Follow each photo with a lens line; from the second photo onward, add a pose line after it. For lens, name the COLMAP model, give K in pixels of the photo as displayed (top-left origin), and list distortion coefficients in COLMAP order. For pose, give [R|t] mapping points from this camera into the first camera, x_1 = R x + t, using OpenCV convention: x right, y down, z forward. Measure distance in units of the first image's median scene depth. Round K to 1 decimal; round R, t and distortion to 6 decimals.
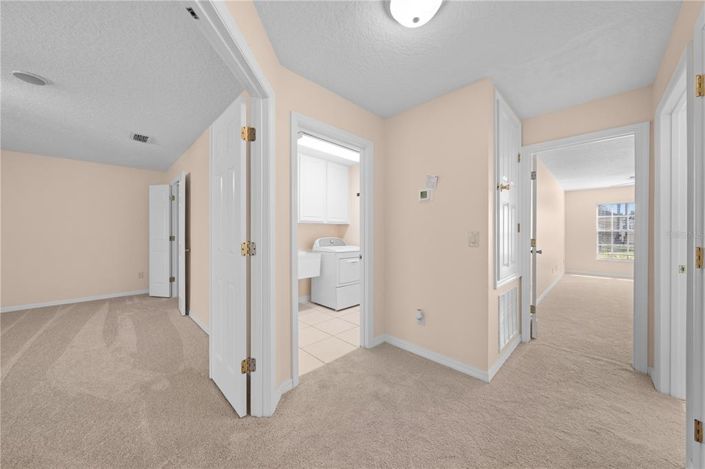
lens RADIAL K [[243.7, 0, 353.4], [0, 243.7, 228.6], [0, 0, 1]] dist [-0.000078, 0.000229]
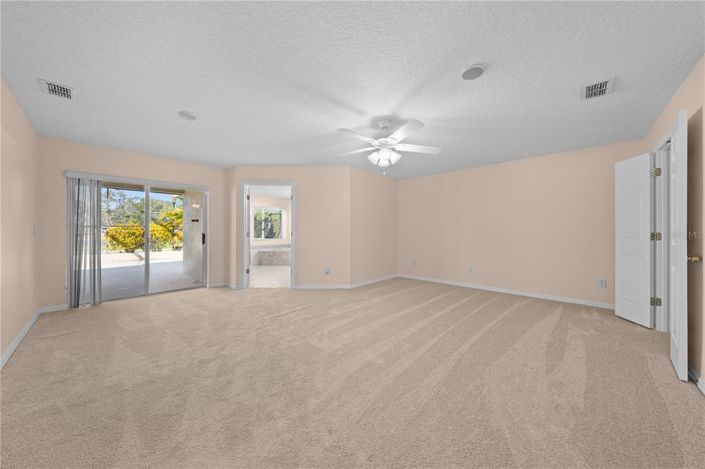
lens RADIAL K [[239.5, 0, 349.4], [0, 239.5, 234.2], [0, 0, 1]] dist [-0.001558, 0.000286]
pose [[0.020201, 0.012853, -0.999713, -0.177410], [0.015674, 0.999790, 0.013171, 0.016648], [0.999673, -0.015936, 0.019996, 0.243713]]
